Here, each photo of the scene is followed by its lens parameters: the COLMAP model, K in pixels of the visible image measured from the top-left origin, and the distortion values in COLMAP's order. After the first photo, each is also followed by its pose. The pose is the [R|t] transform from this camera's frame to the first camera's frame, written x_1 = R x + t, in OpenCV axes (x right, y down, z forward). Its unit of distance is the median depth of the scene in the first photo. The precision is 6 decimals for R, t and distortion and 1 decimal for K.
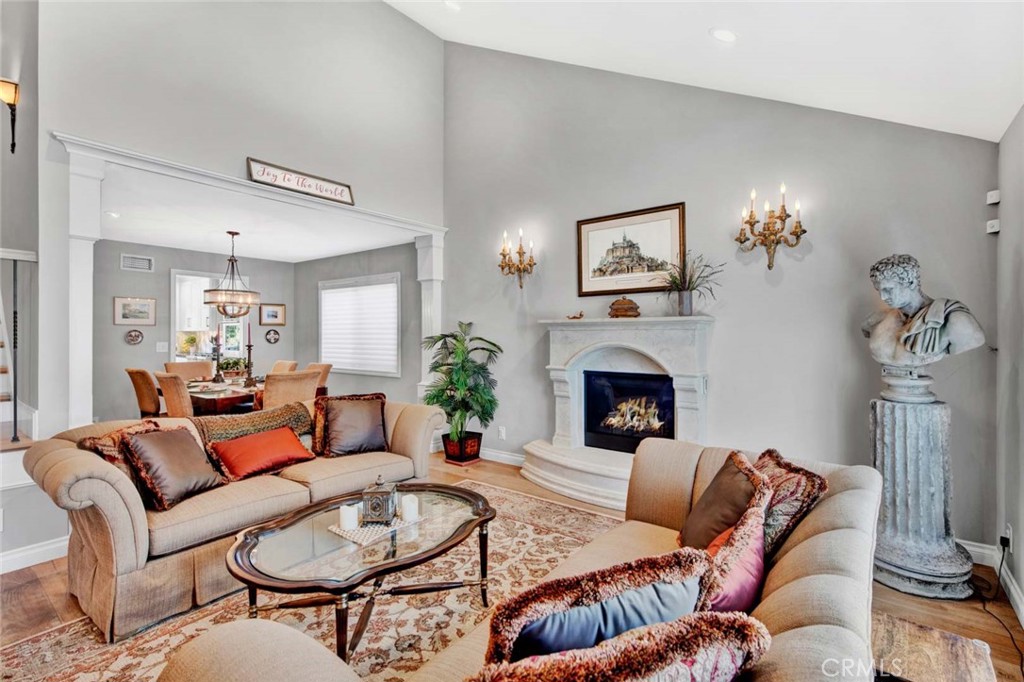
lens RADIAL K [[473.5, 0, 504.6], [0, 473.5, 328.0], [0, 0, 1]] dist [-0.009872, -0.004243]
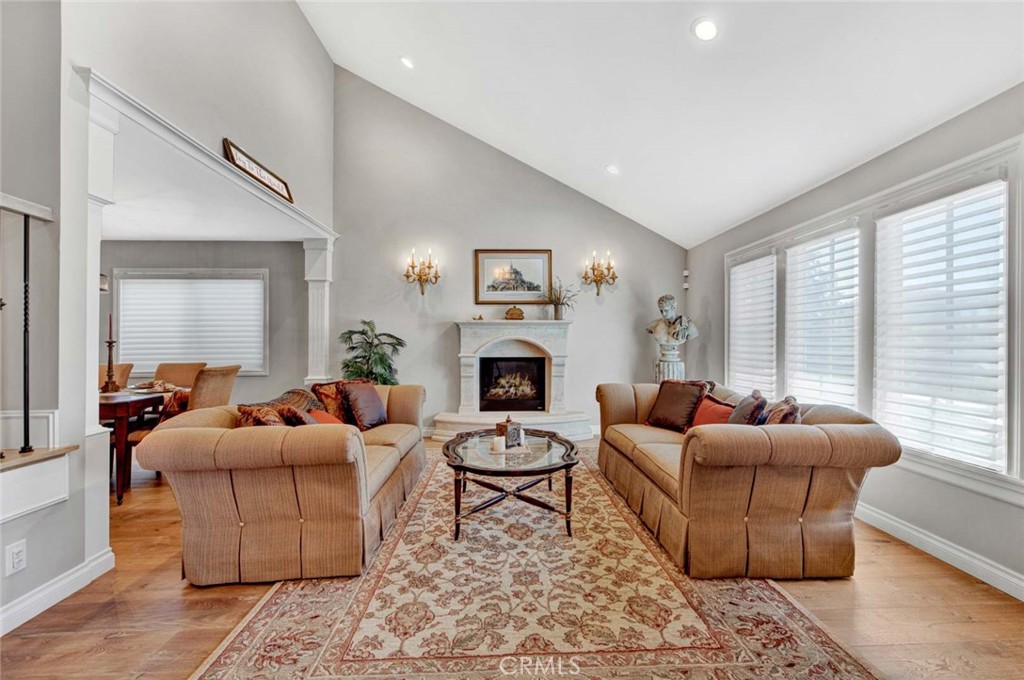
lens RADIAL K [[429.9, 0, 513.6], [0, 429.9, 334.9], [0, 0, 1]] dist [0.000599, -0.000213]
pose [[0.755375, 0.008505, 0.655237, -0.533125], [-0.007742, 0.999962, -0.004054, 0.024736], [-0.655247, -0.002011, 0.755412, -0.019191]]
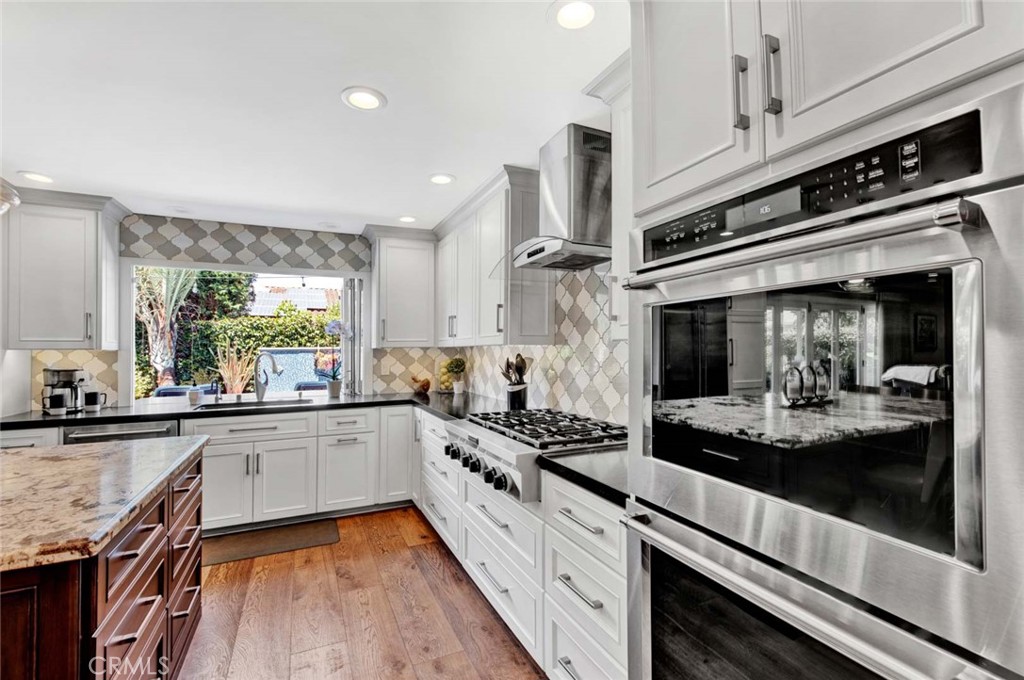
lens RADIAL K [[429.9, 0, 510.2], [0, 429.9, 347.6], [0, 0, 1]] dist [0.000599, -0.000213]
pose [[0.898762, -0.013281, -0.438236, -0.915898], [0.015306, 0.999882, 0.001087, 0.015292], [0.438169, -0.007684, 0.898860, 1.362332]]
